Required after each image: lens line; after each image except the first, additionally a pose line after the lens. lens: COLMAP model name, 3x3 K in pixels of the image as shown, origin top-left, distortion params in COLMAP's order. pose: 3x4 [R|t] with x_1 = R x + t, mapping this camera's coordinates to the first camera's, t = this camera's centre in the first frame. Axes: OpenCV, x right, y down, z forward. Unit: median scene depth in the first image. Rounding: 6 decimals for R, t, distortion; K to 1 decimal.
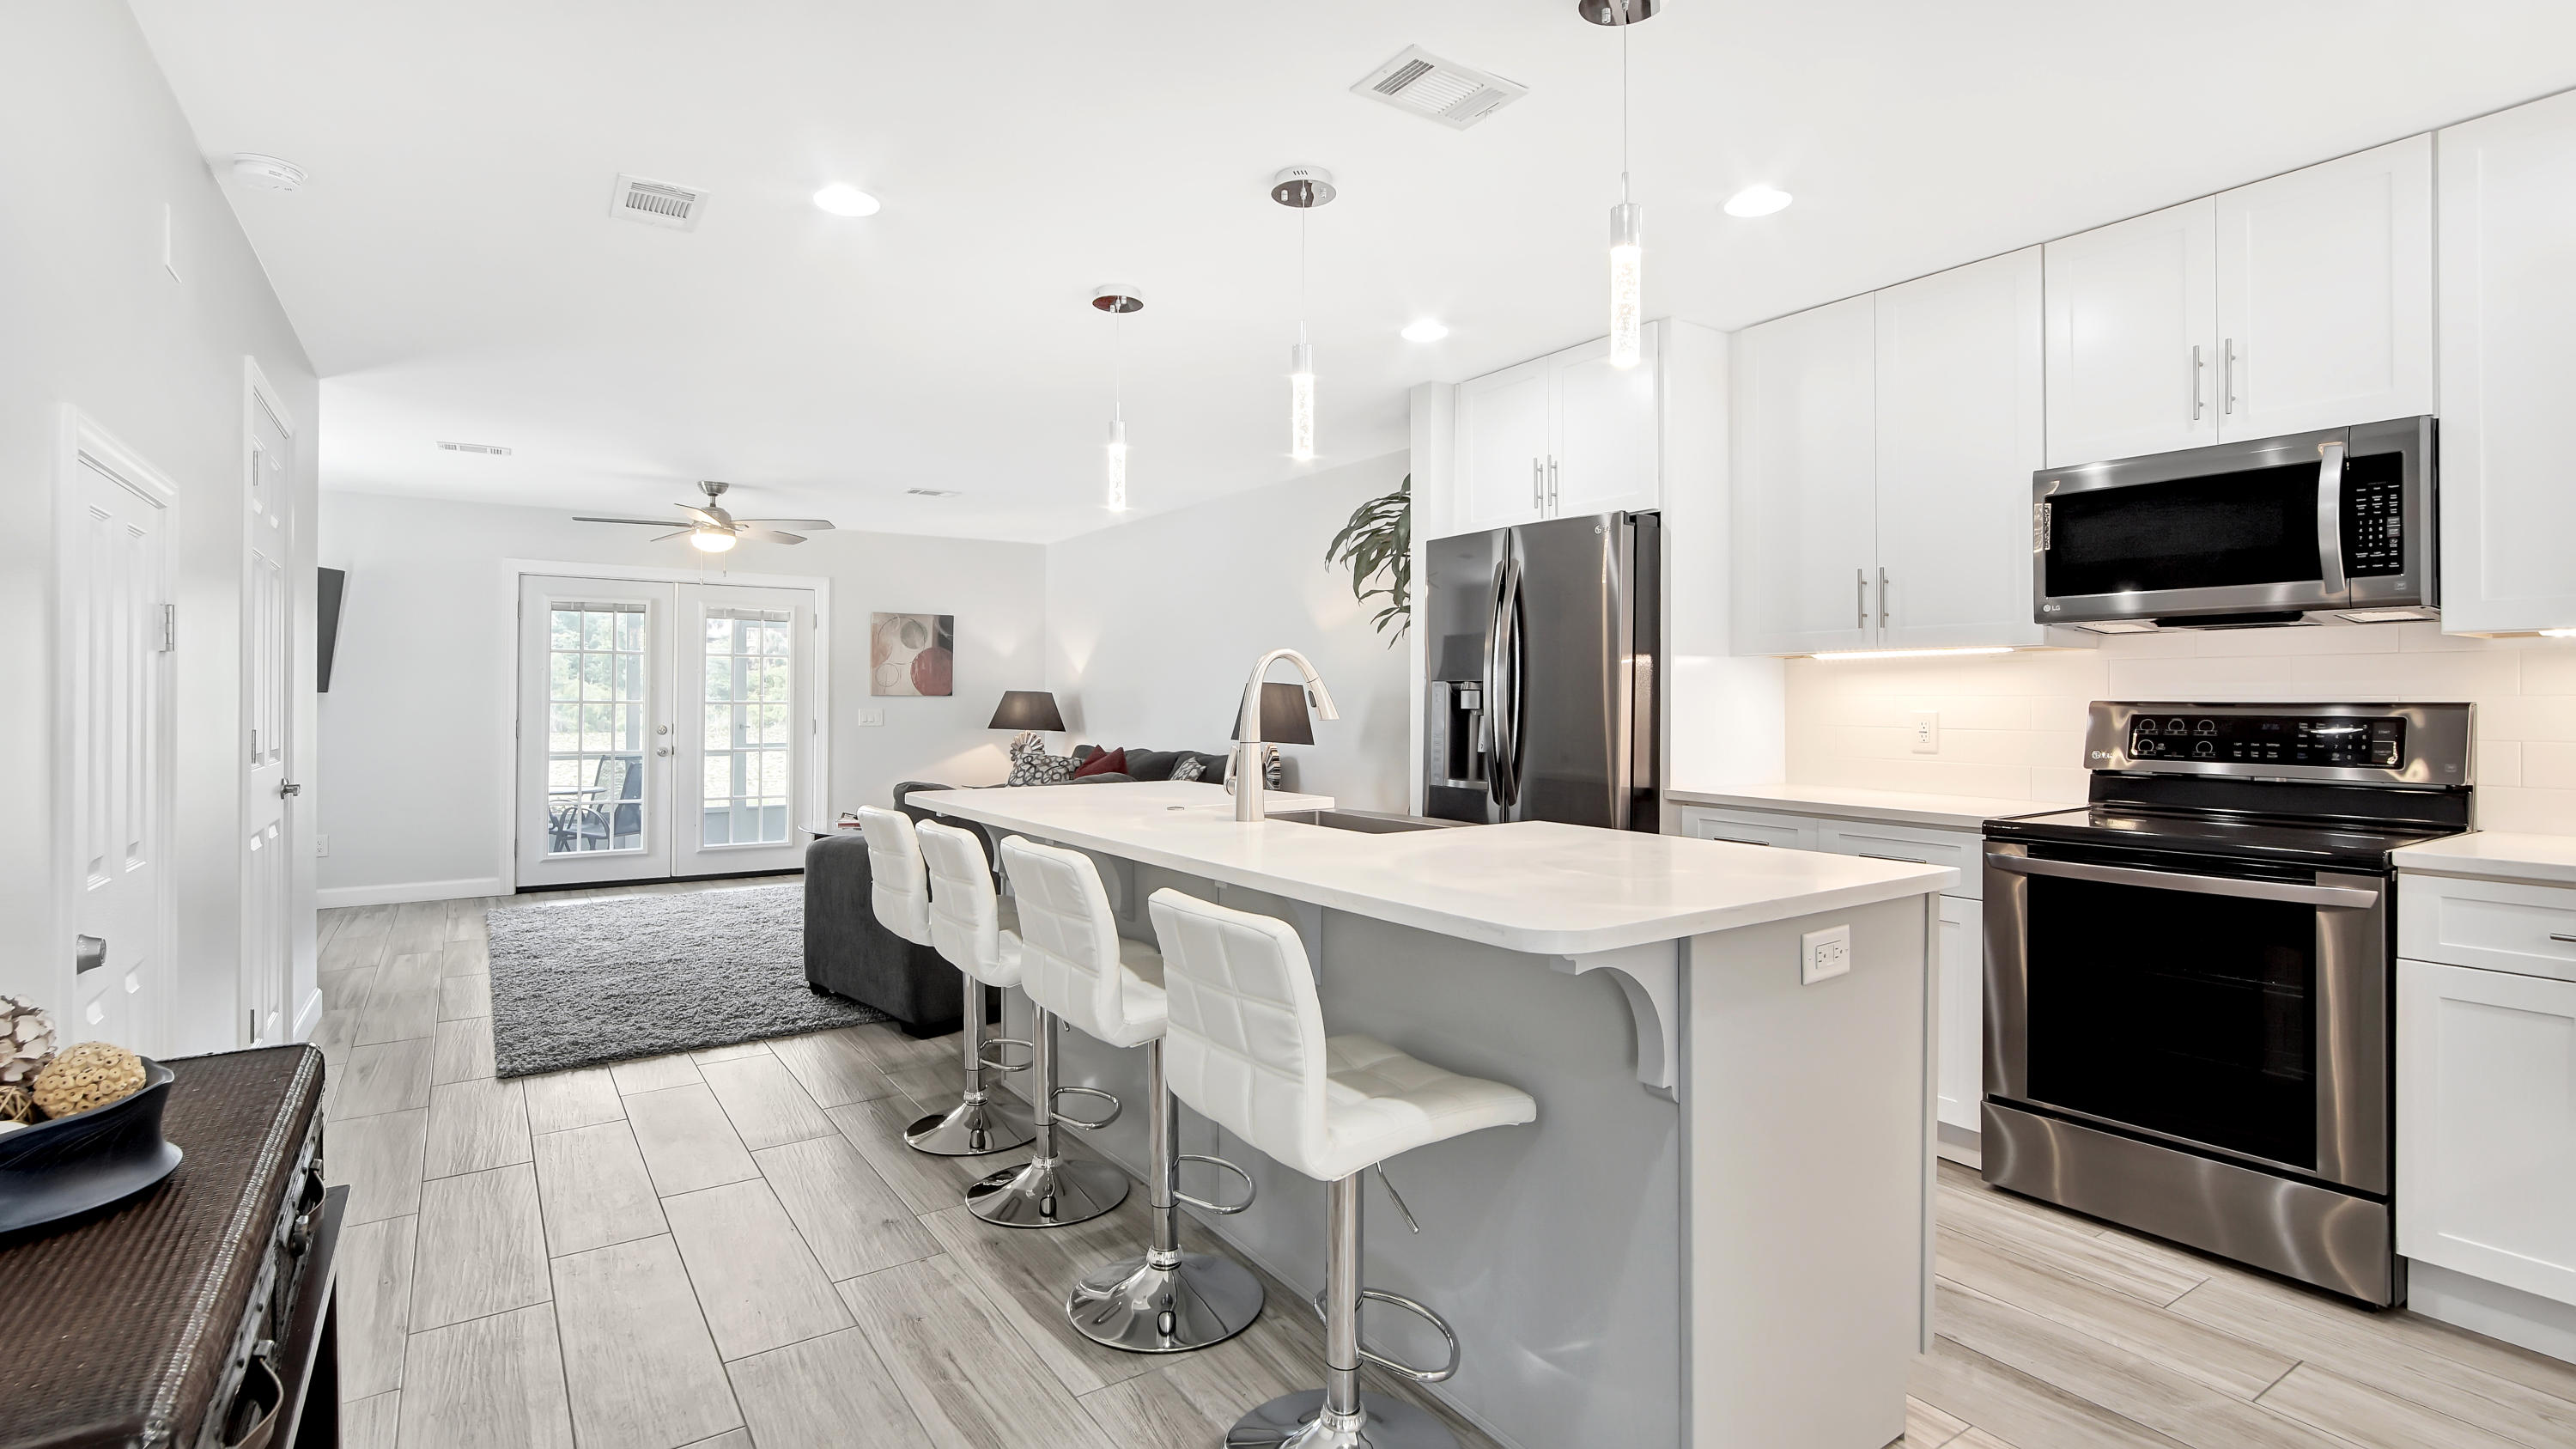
lens RADIAL K [[1227.3, 0, 1274.3], [0, 1227.3, 665.5], [0, 0, 1]] dist [-0.001868, -0.000201]
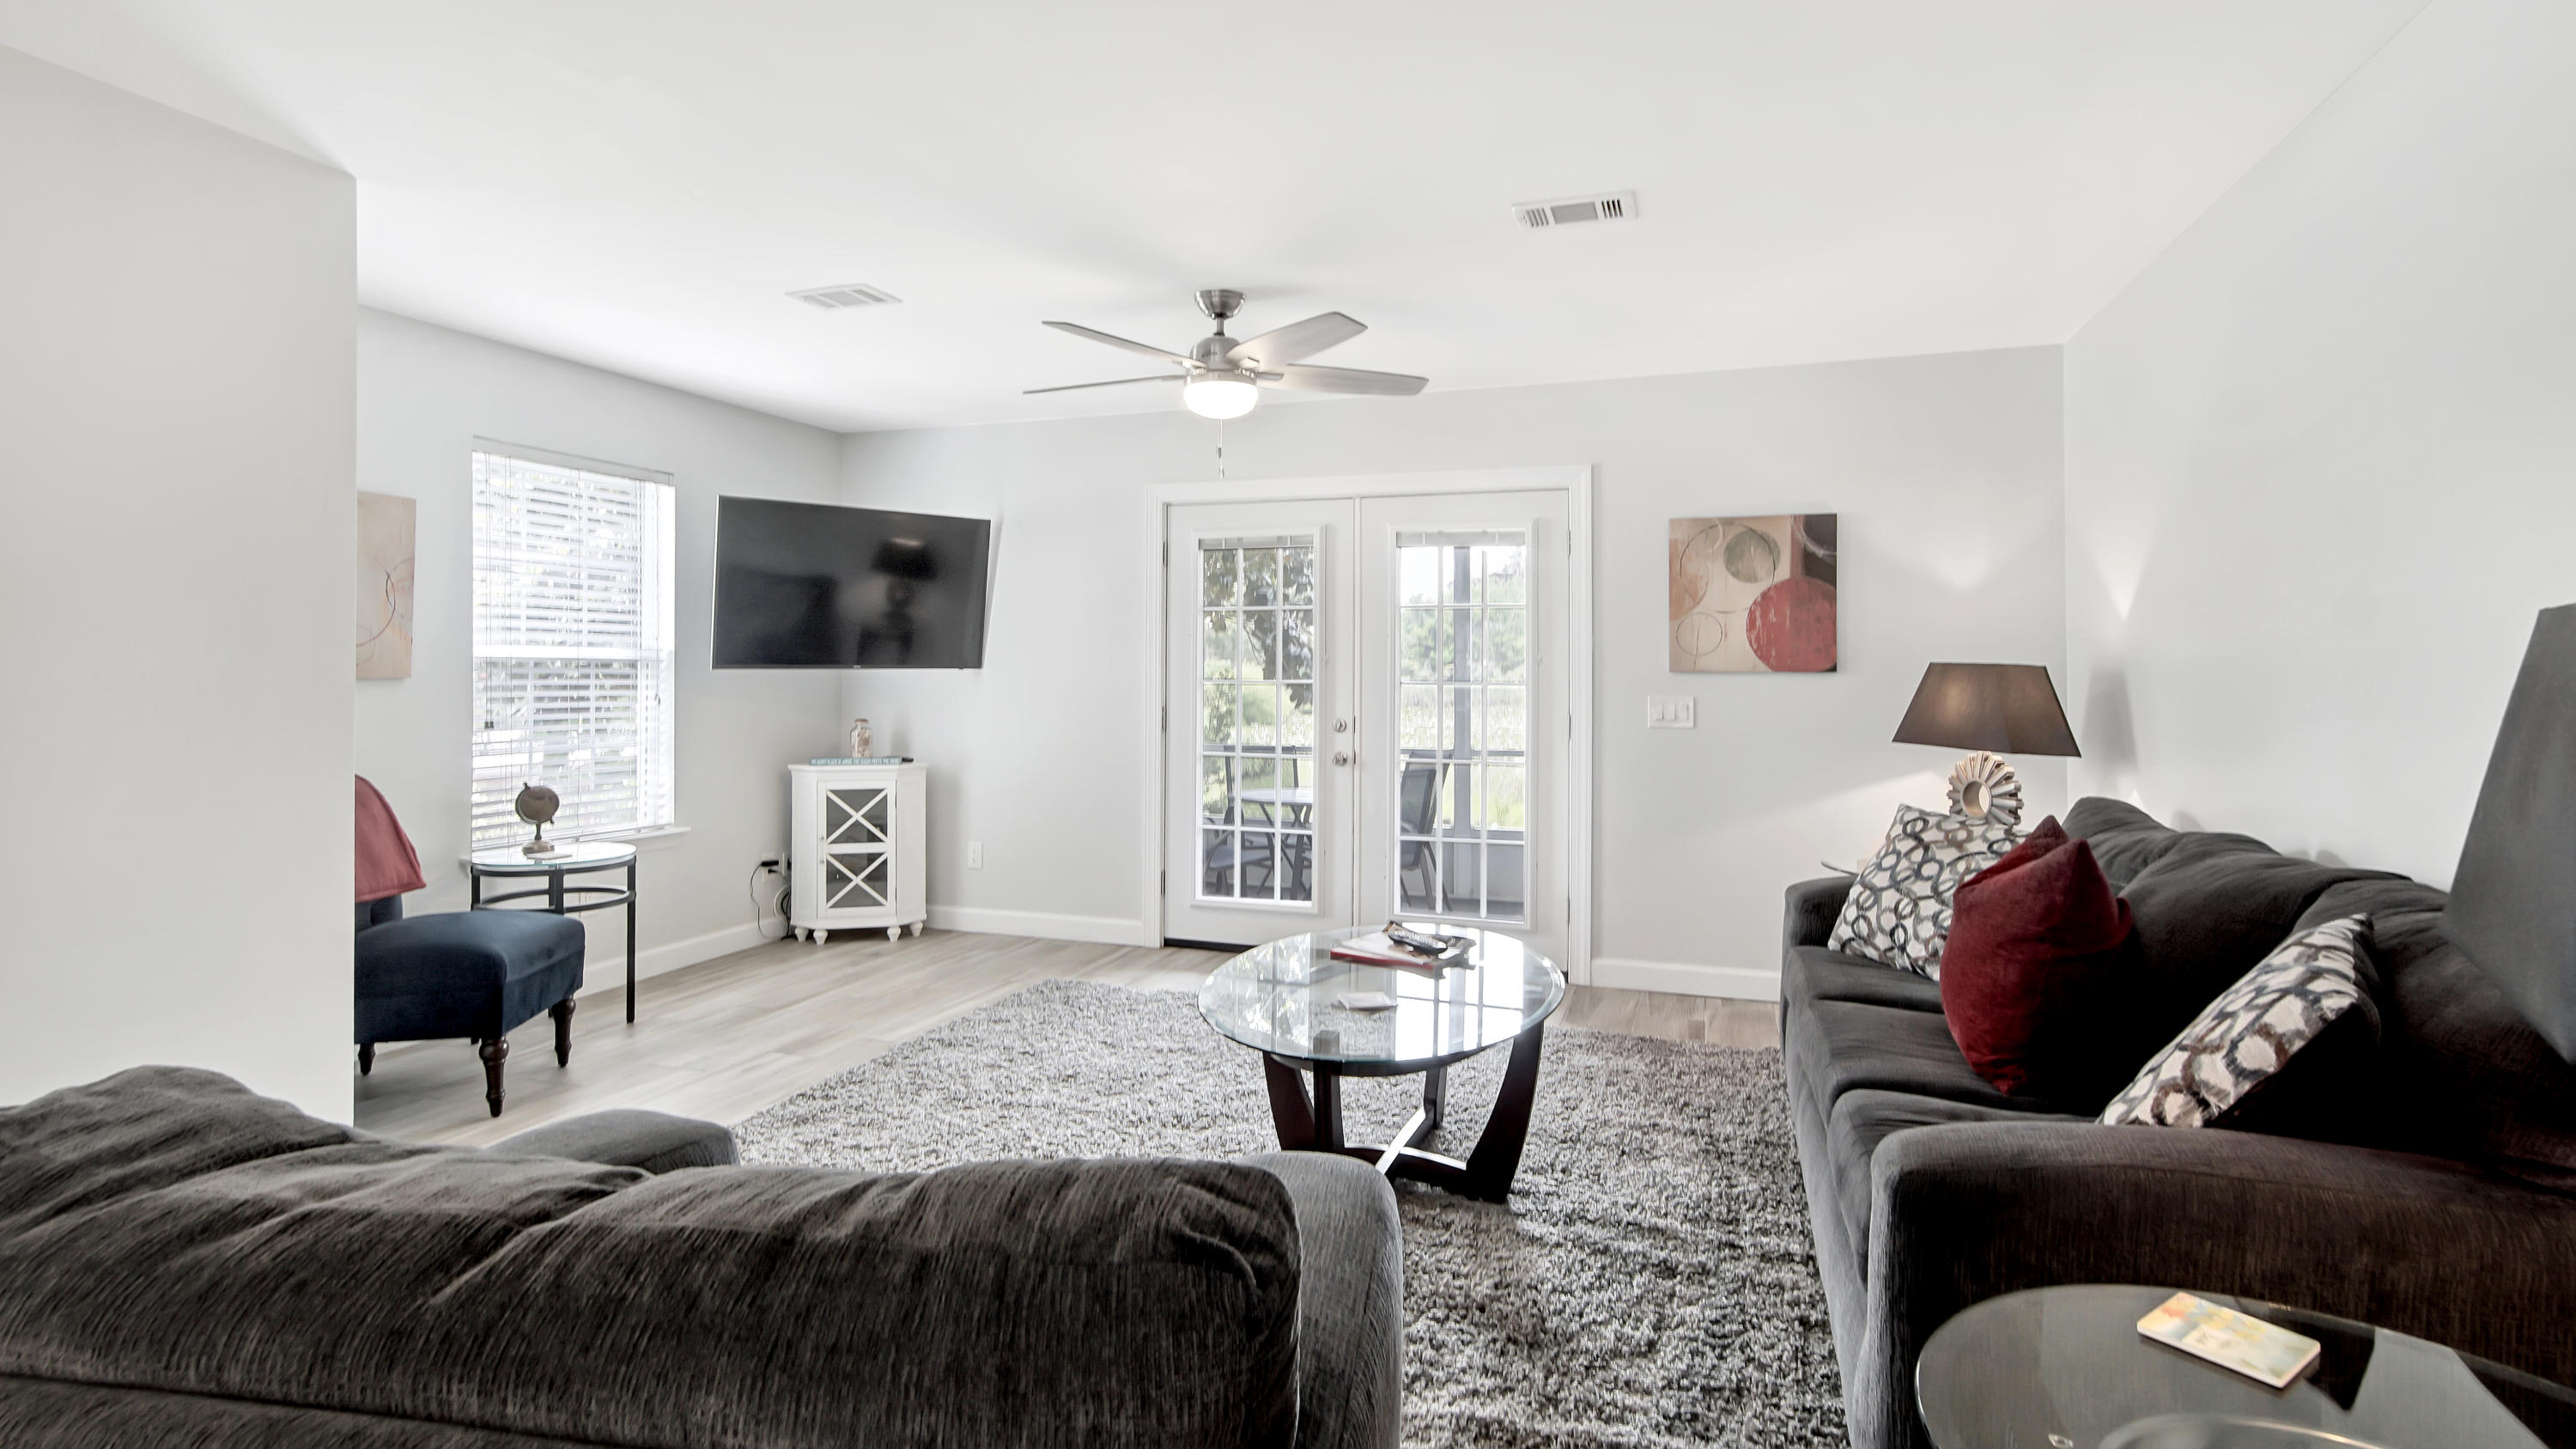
lens RADIAL K [[1268.3, 0, 1285.6], [0, 1268.3, 656.3], [0, 0, 1]] dist [-0.003445, 0.000059]
pose [[0.606833, -0.005484, -0.794810, 0.015086], [0.020622, 0.999748, 0.008847, 0.009057], [0.794562, -0.021760, 0.606794, 0.532268]]
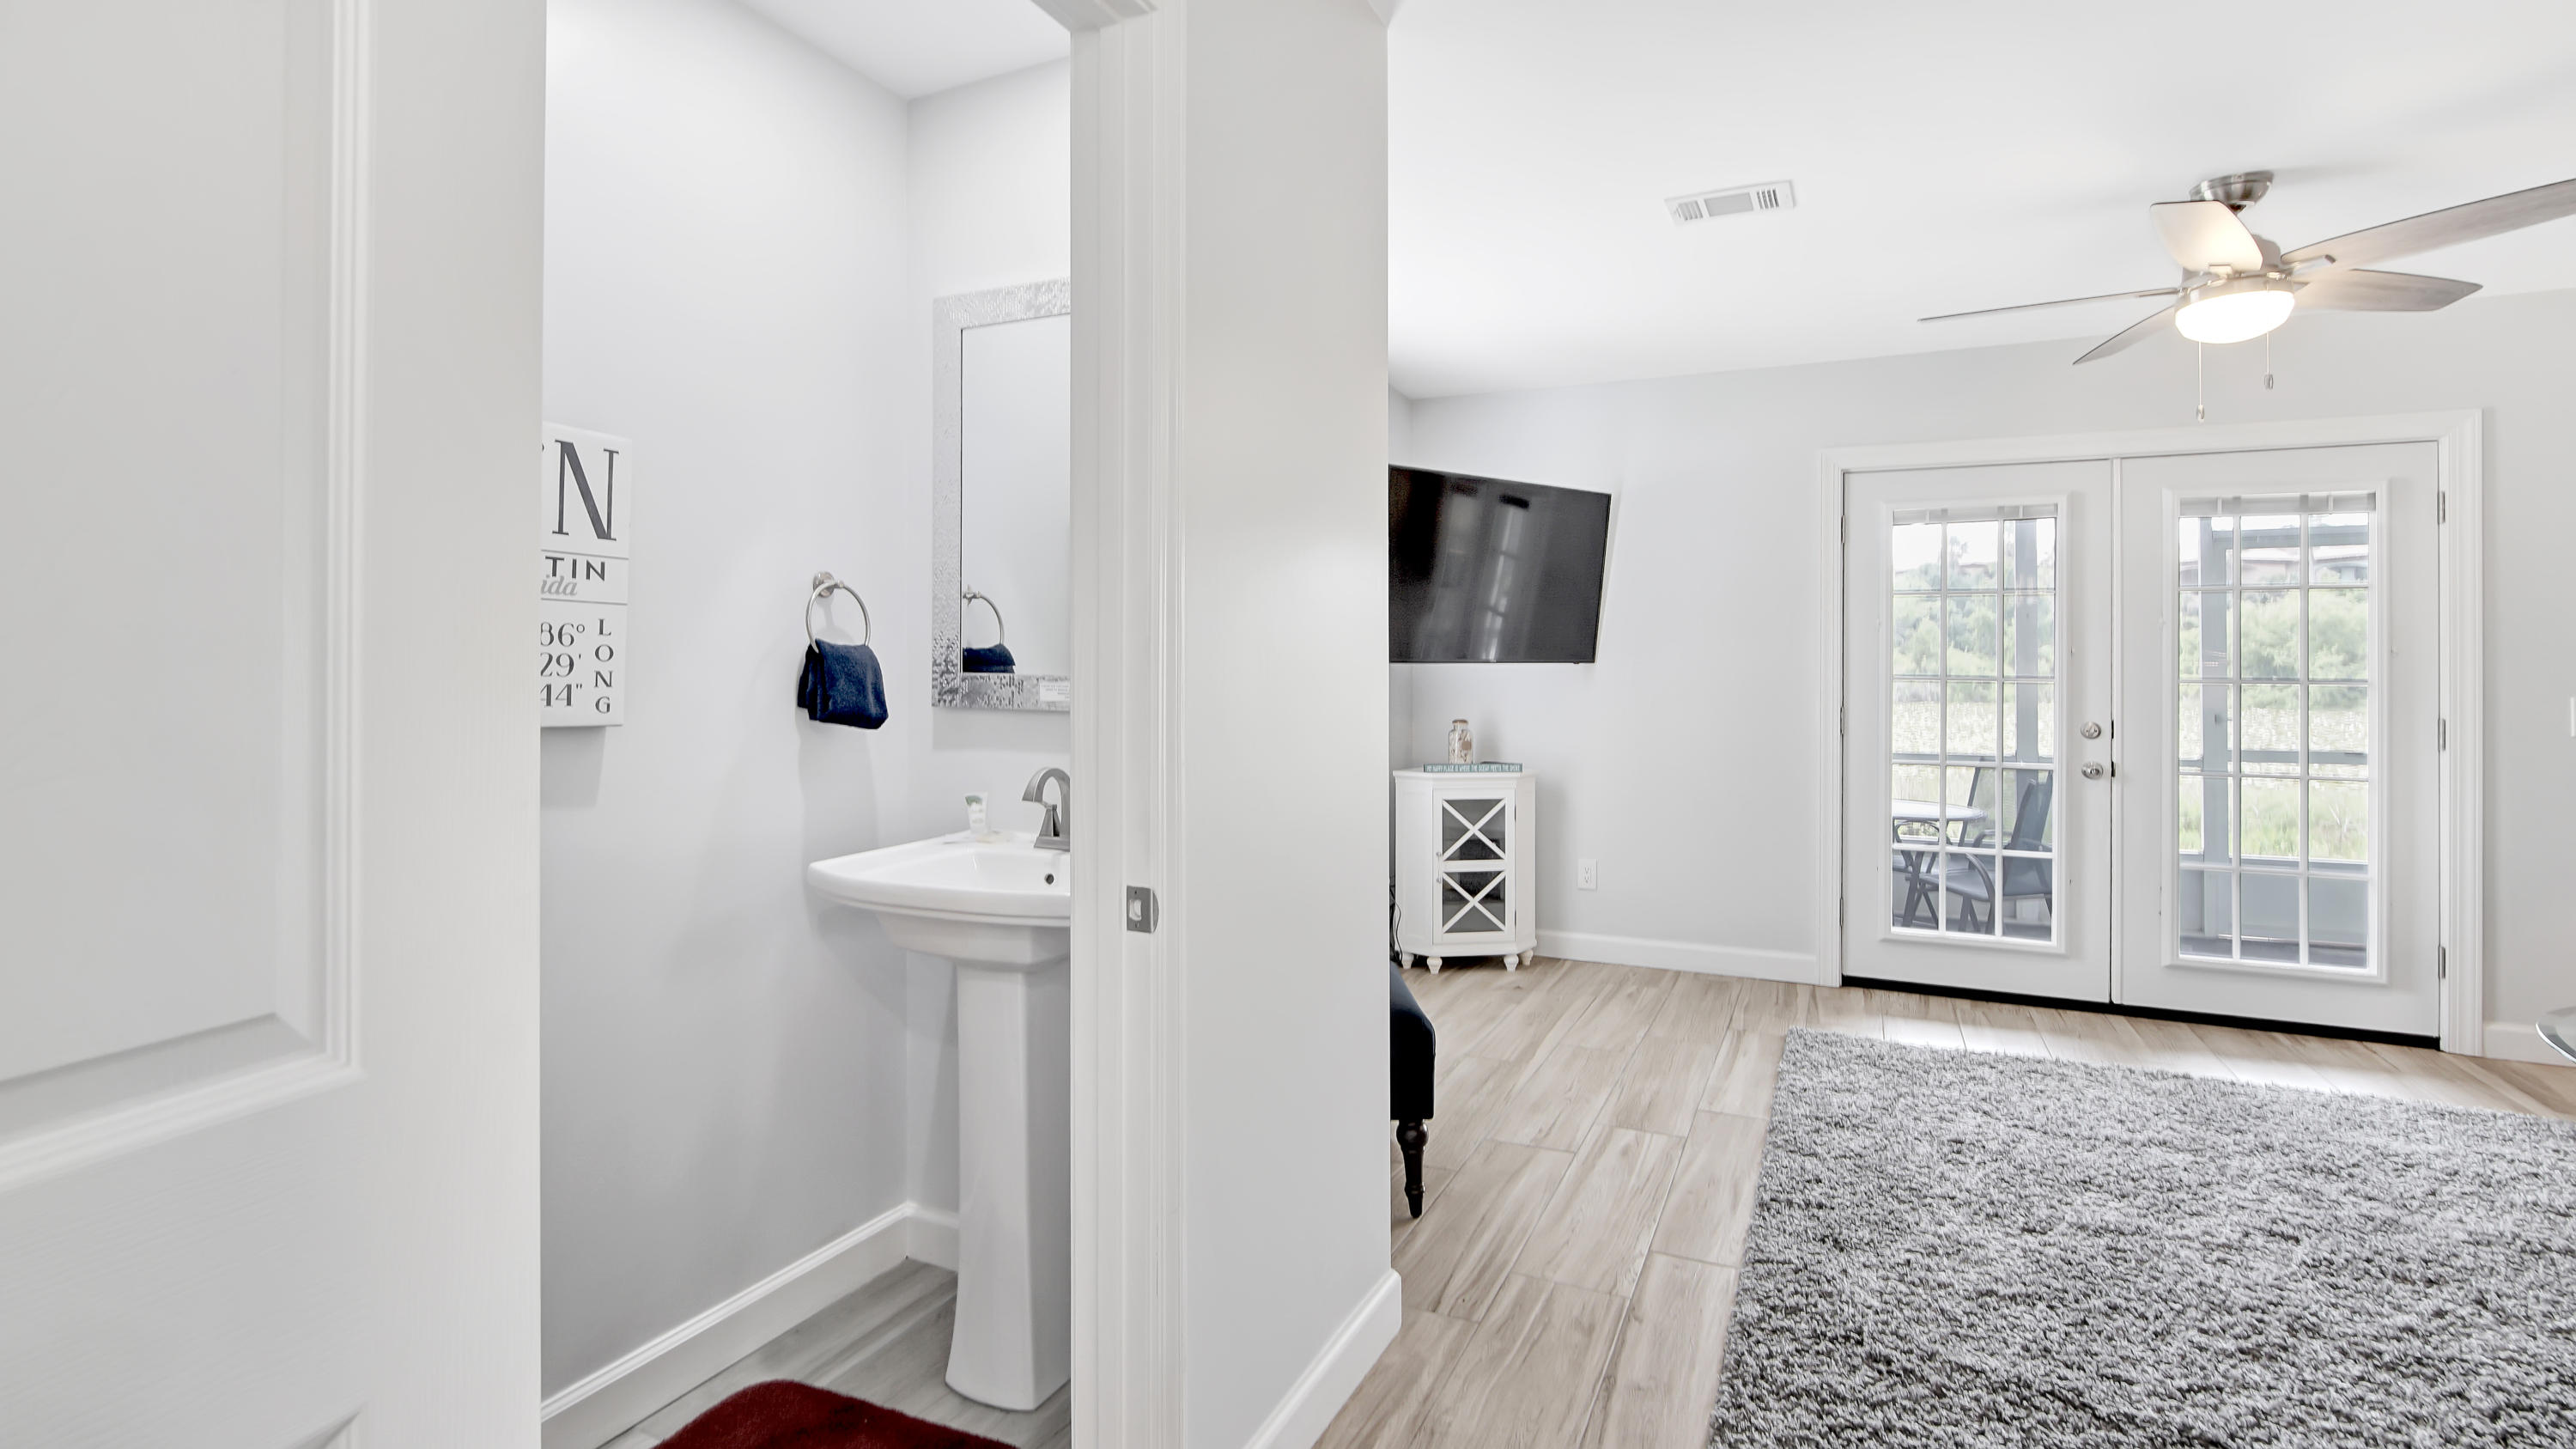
lens RADIAL K [[1227.3, 0, 1274.3], [0, 1227.3, 665.5], [0, 0, 1]] dist [-0.001868, -0.000201]
pose [[0.524709, 0.001528, -0.851280, -0.211125], [0.022721, 0.999617, 0.015799, 0.006682], [0.850978, -0.027632, 0.524473, 0.380282]]
